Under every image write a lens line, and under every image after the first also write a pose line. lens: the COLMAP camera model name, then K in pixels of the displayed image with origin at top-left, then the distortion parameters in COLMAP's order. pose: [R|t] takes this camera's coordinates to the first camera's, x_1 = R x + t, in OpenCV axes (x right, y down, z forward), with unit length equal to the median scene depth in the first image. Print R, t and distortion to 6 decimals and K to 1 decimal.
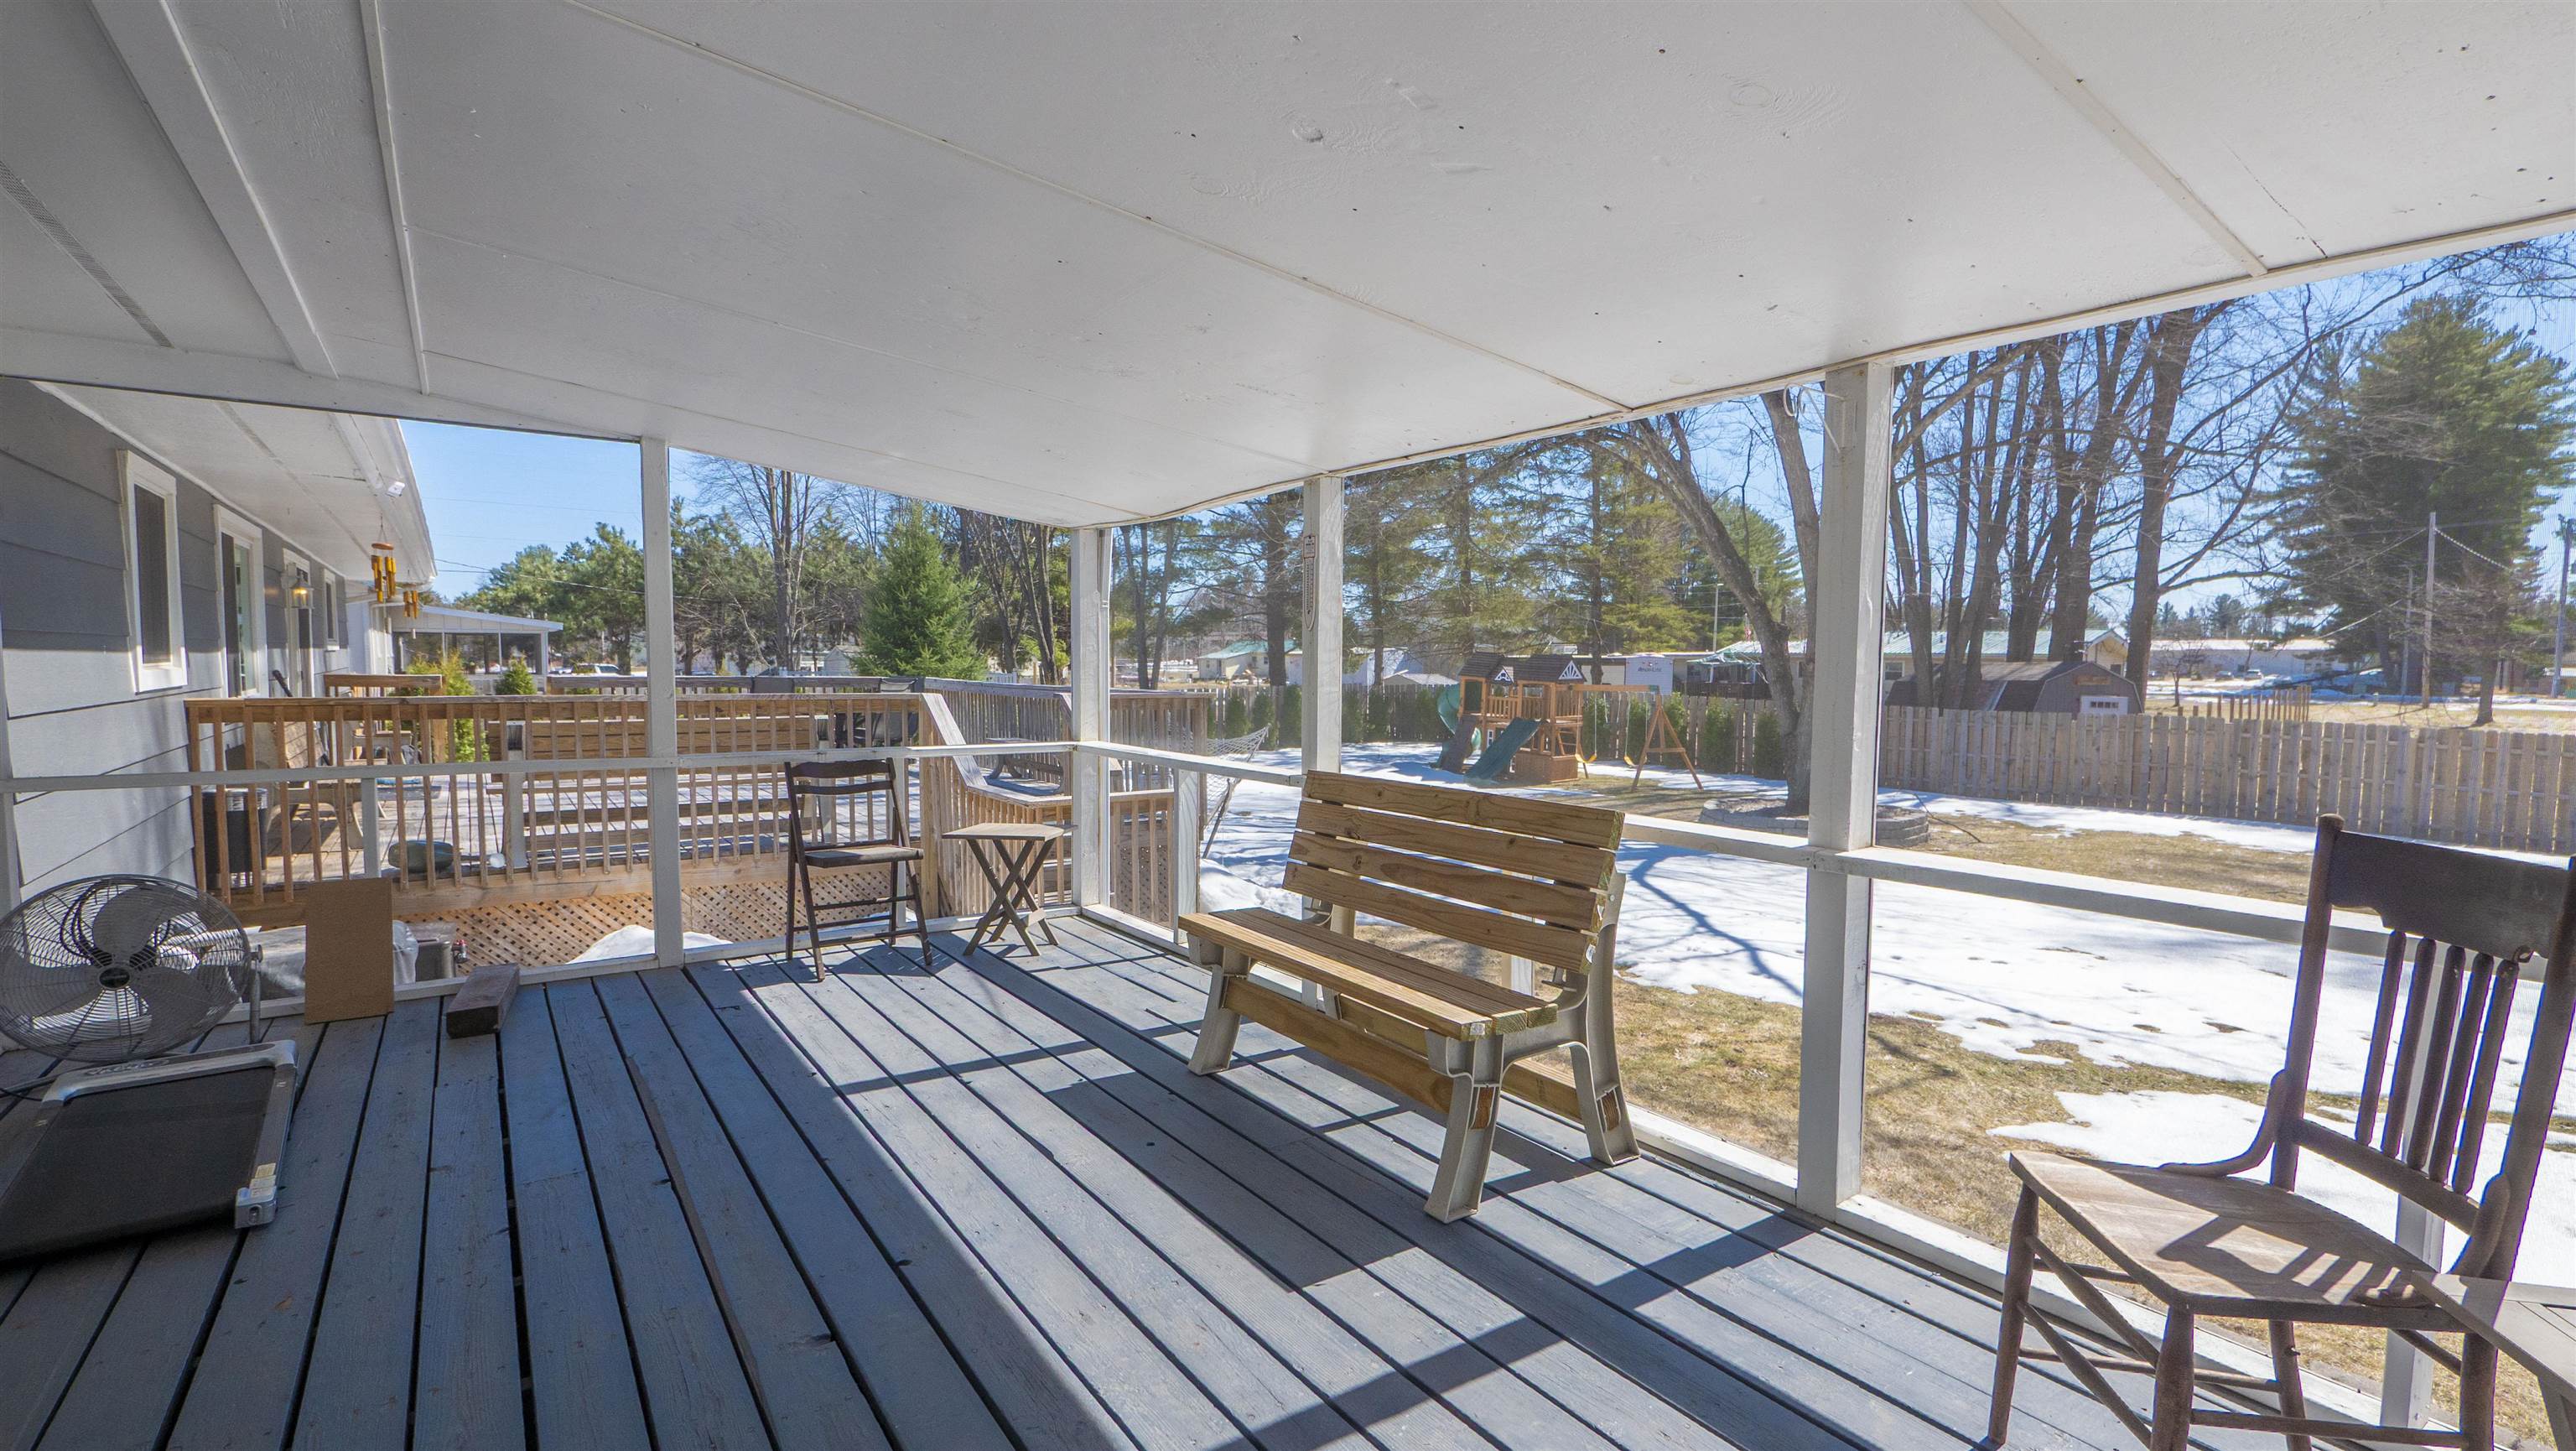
lens RADIAL K [[1158.0, 0, 1296.3], [0, 1158.0, 731.3], [0, 0, 1]] dist [0.002025, 0.000643]
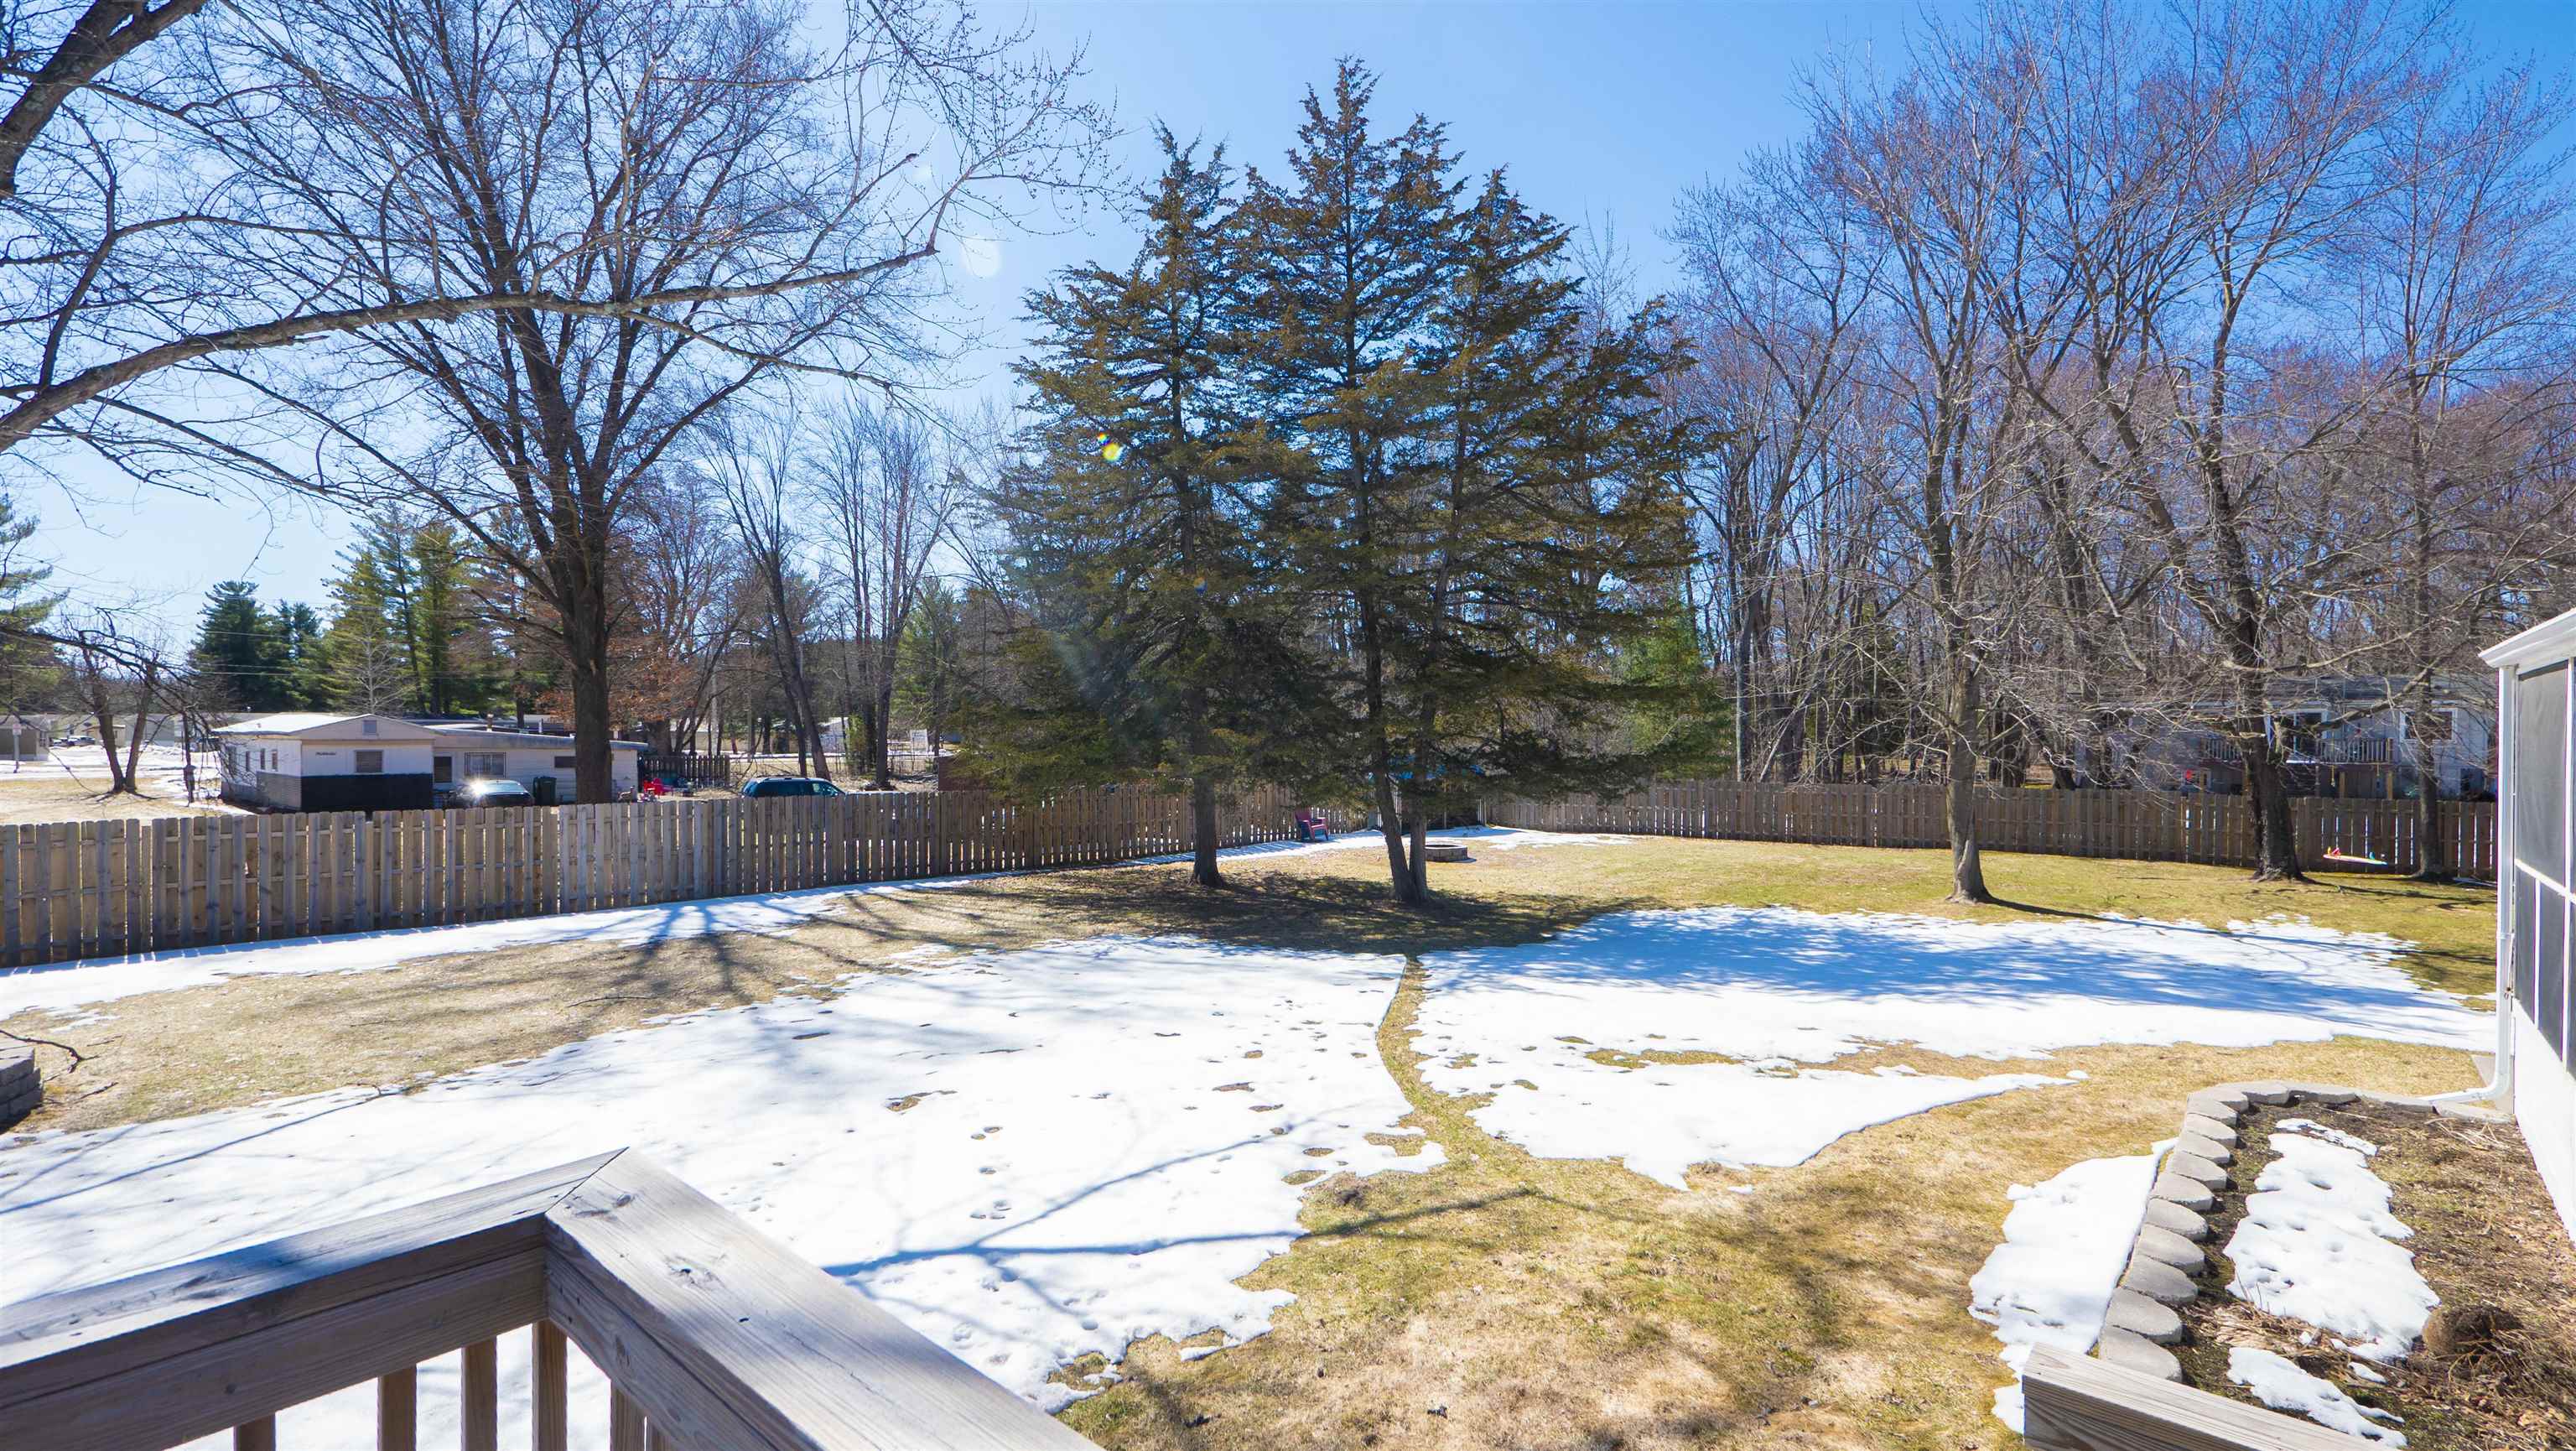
lens RADIAL K [[1158.0, 0, 1296.3], [0, 1158.0, 731.3], [0, 0, 1]] dist [0.002025, 0.000643]
pose [[-0.213968, -0.011269, 0.976776, -0.068391], [0.065388, 0.997526, 0.025832, -0.025290], [-0.974650, 0.069396, -0.212702, 0.265517]]
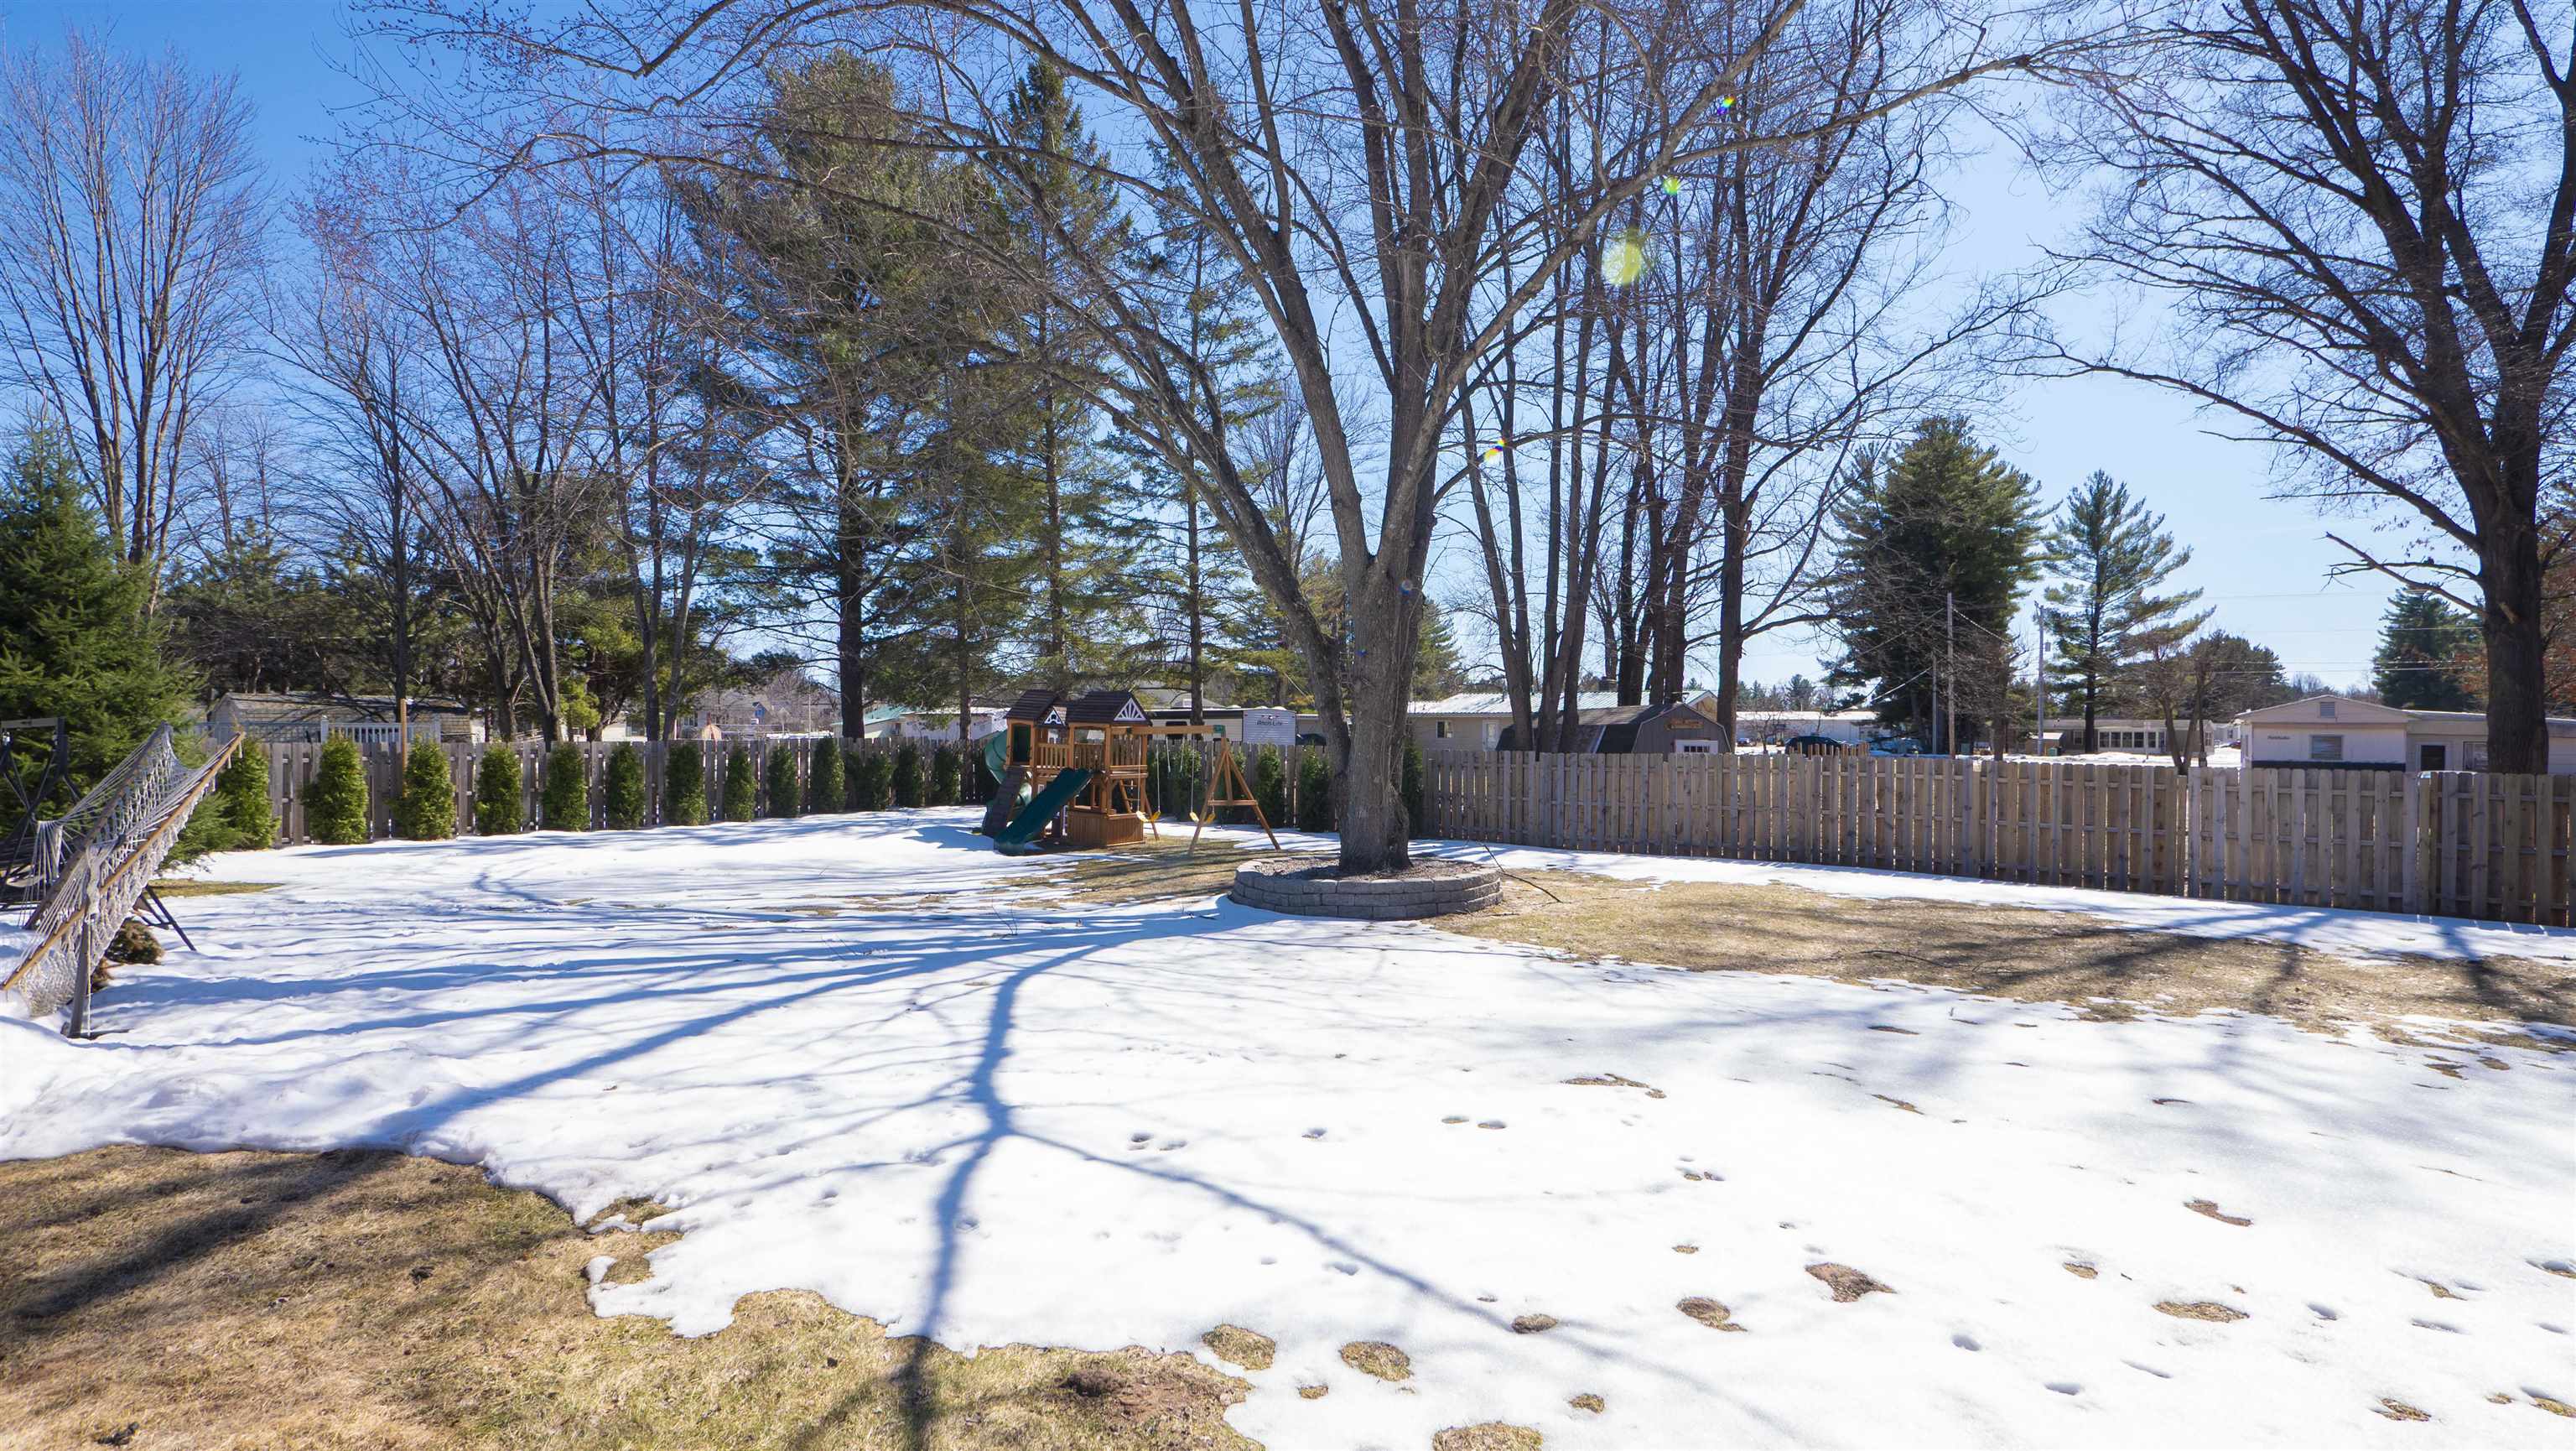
lens RADIAL K [[1158.0, 0, 1296.3], [0, 1158.0, 731.3], [0, 0, 1]] dist [0.002025, 0.000643]
pose [[0.965306, -0.001427, 0.261117, 0.103722], [0.018139, 0.997936, -0.061604, 0.012097], [-0.260490, 0.064203, 0.963339, 0.133404]]
